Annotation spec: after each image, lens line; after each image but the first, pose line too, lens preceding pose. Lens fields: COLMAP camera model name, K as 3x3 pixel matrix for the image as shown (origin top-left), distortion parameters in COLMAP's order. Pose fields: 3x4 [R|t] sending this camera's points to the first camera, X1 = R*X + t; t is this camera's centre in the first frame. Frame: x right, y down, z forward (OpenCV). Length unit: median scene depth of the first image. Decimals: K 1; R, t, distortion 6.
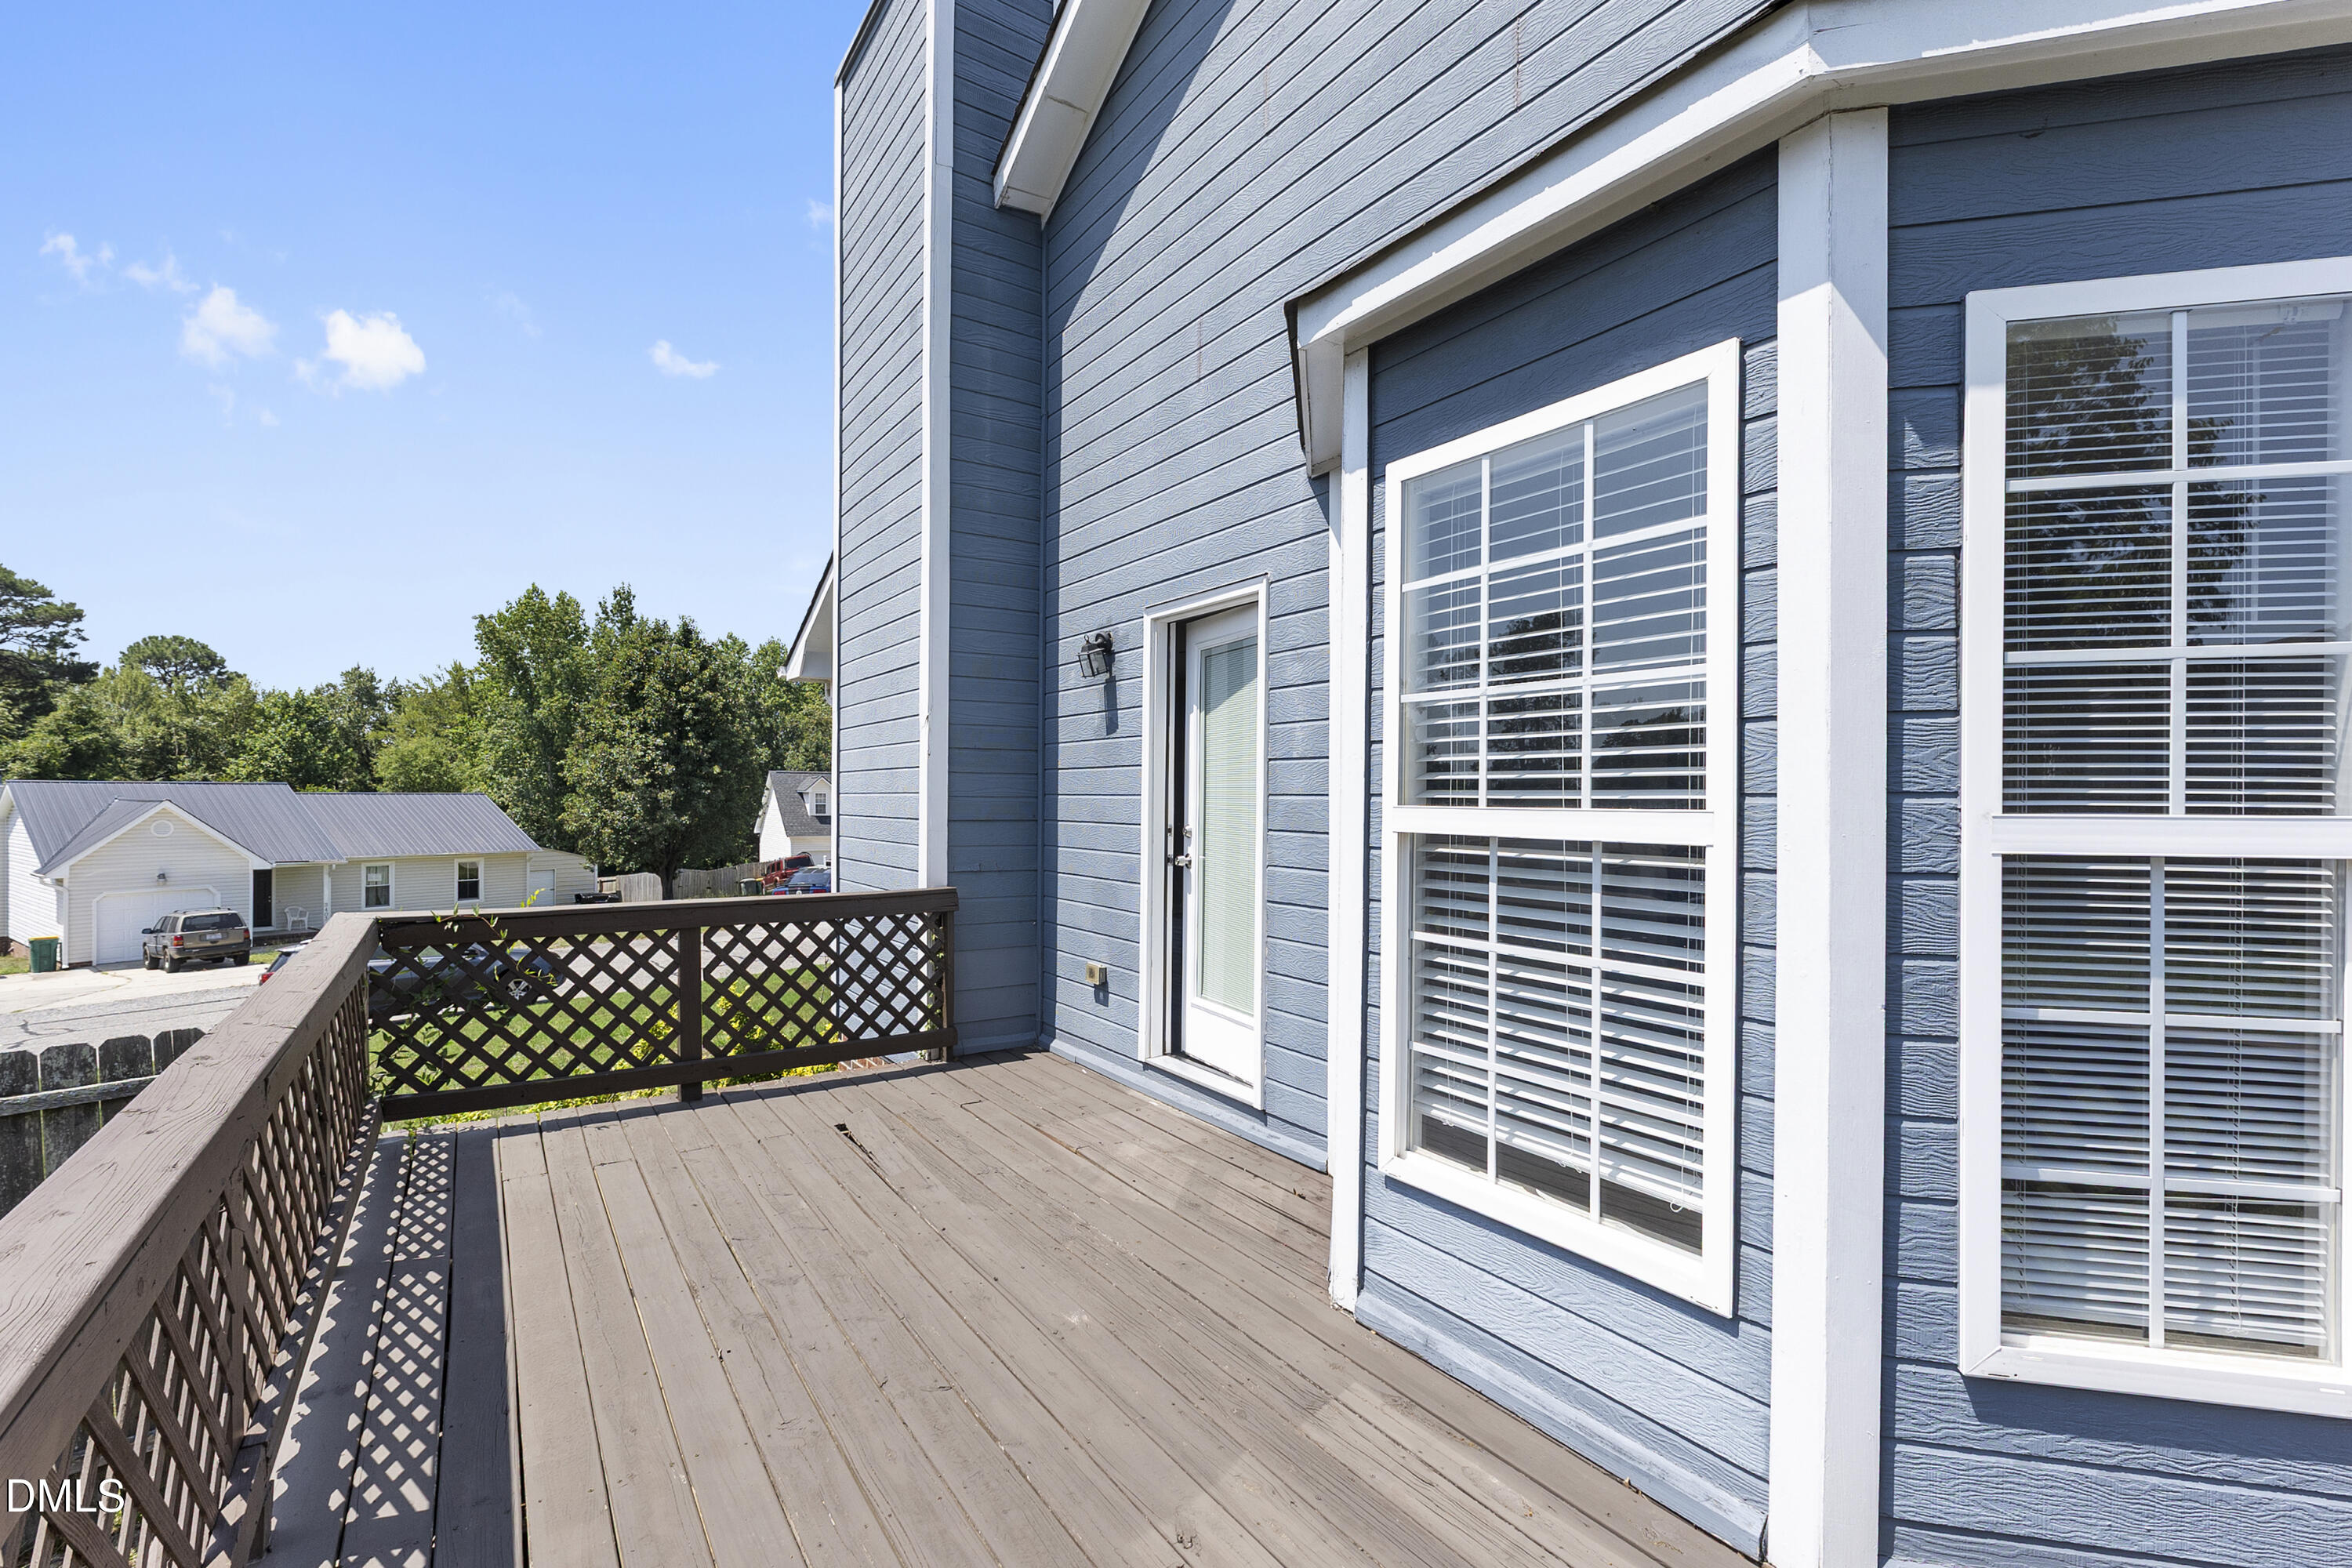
lens RADIAL K [[1039.9, 0, 1171.6], [0, 1039.9, 790.1], [0, 0, 1]] dist [-0.003798, 0.001443]
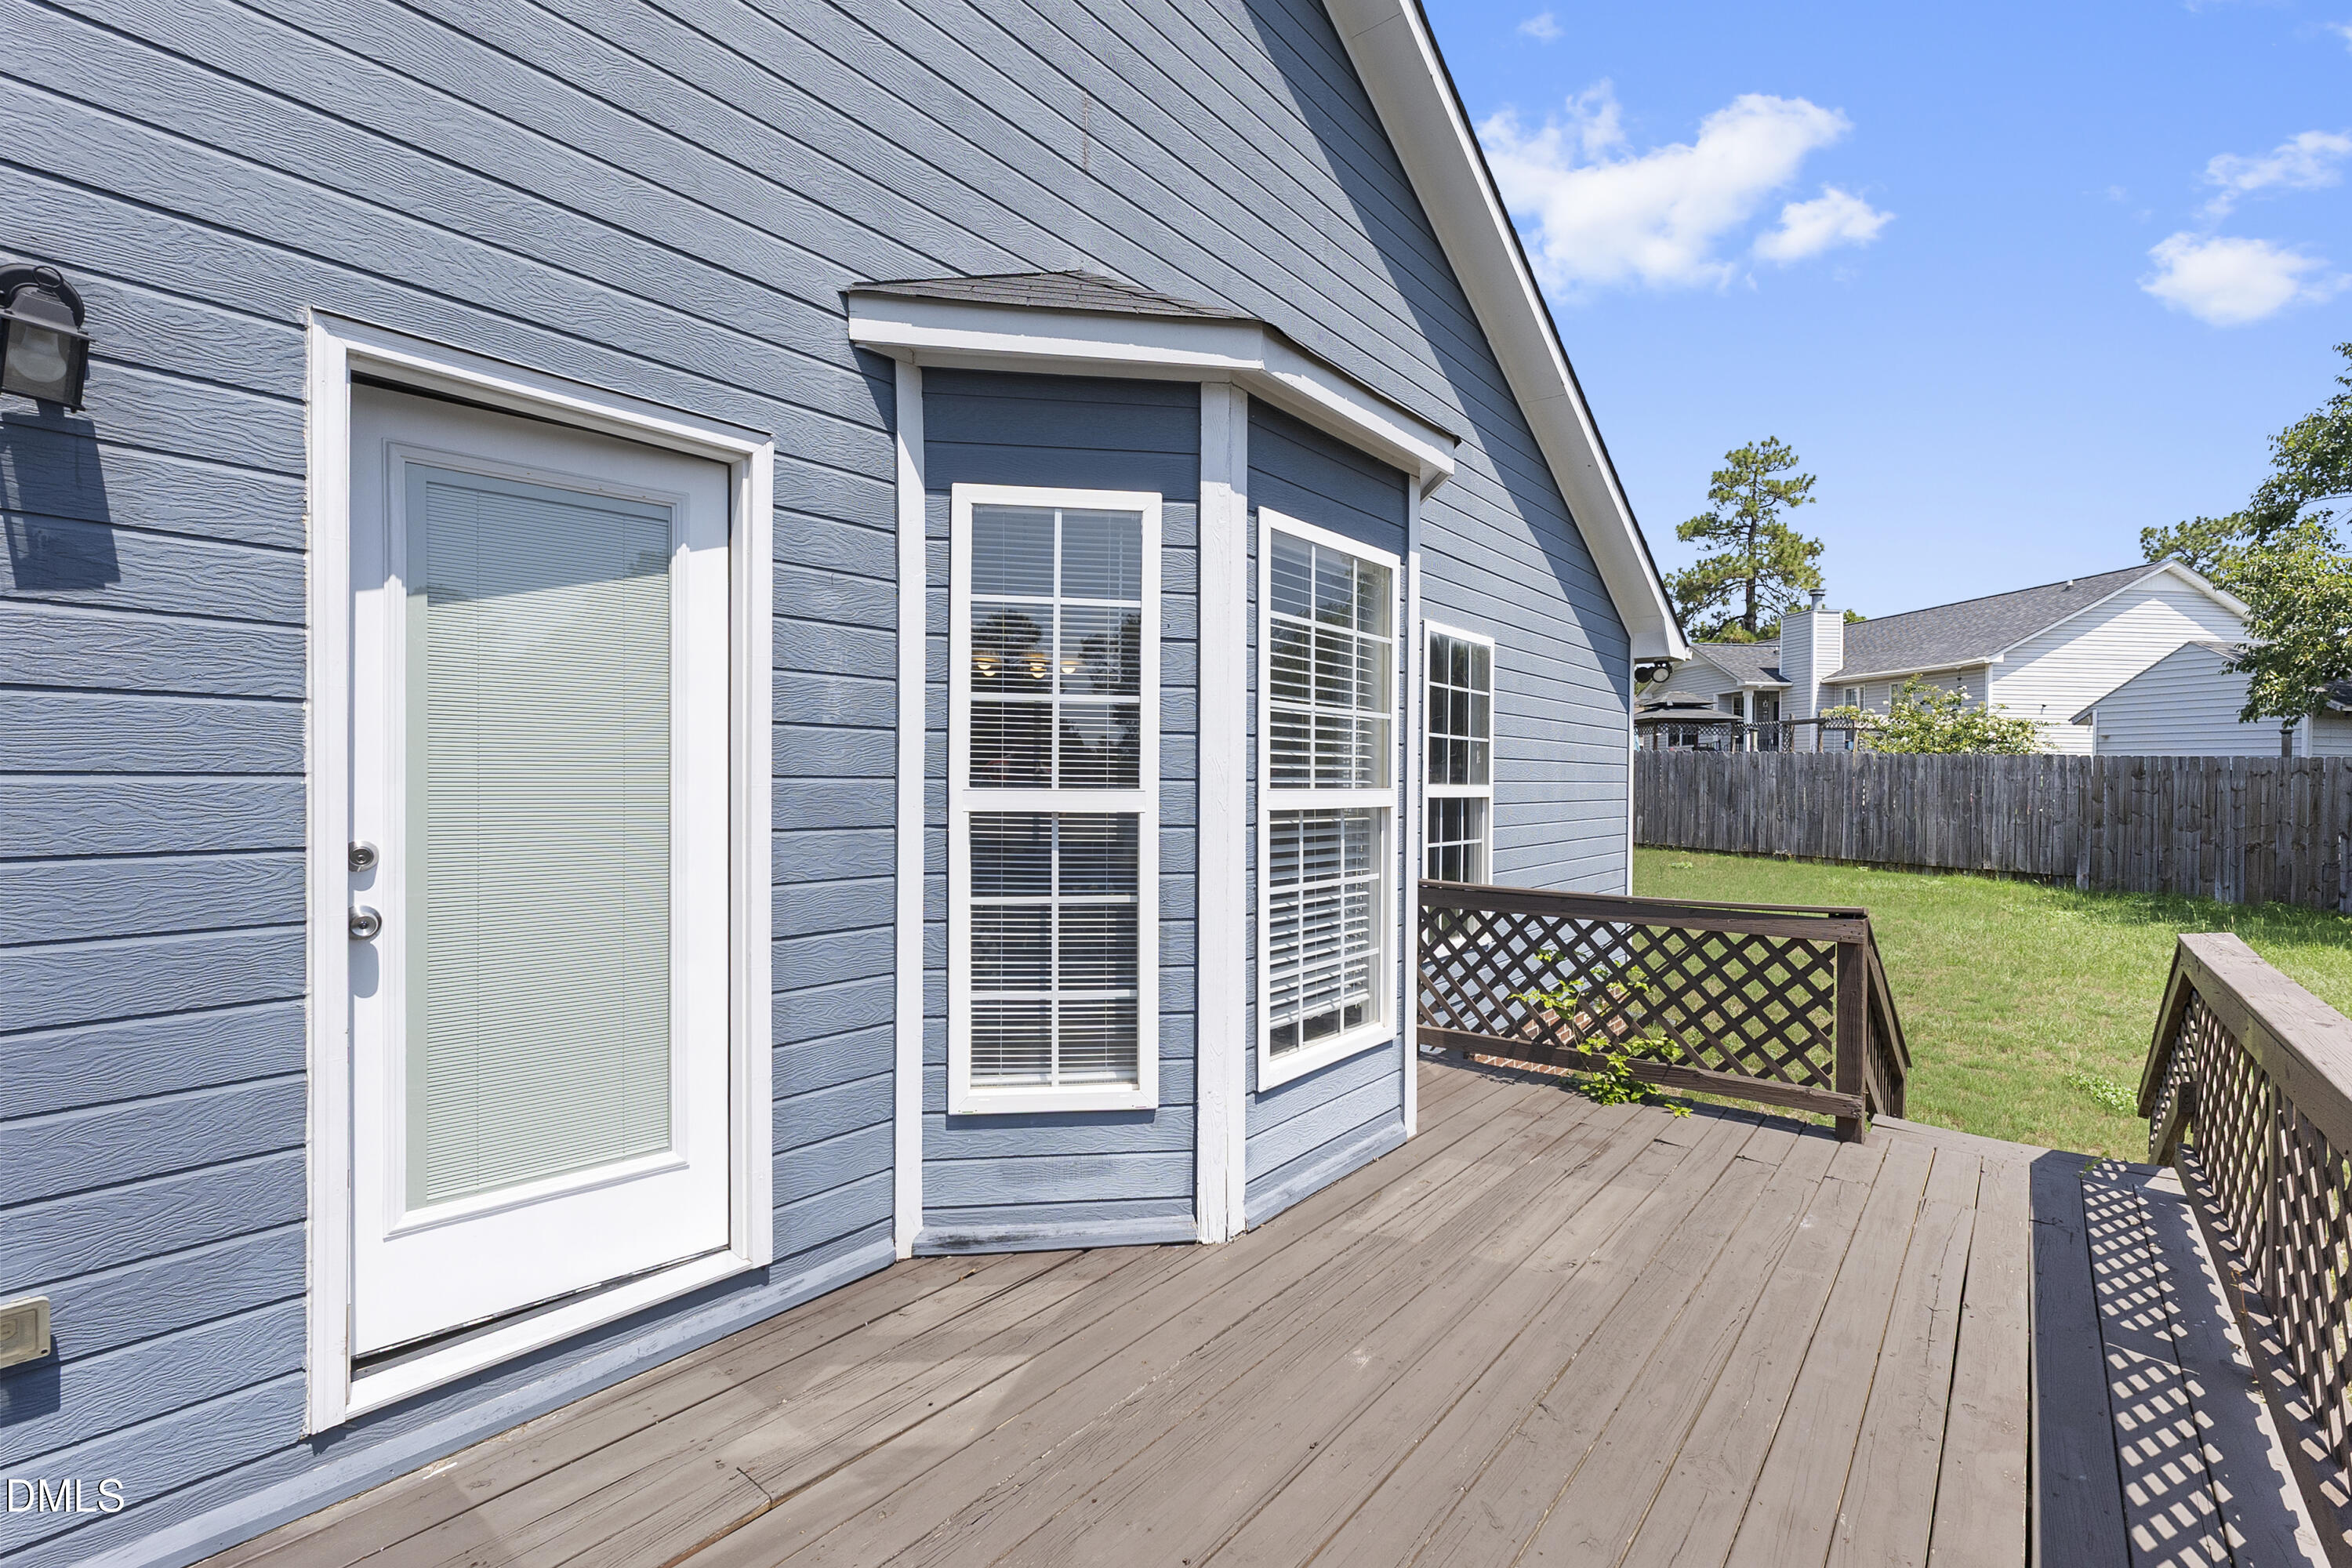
lens RADIAL K [[1039.9, 0, 1170.5], [0, 1039.9, 786.5], [0, 0, 1]] dist [-0.003798, 0.001443]
pose [[-0.293688, -0.011825, 0.955828, -0.637832], [-0.014862, 0.999859, 0.007803, 0.002771], [-0.955786, -0.011914, -0.293822, 1.011550]]
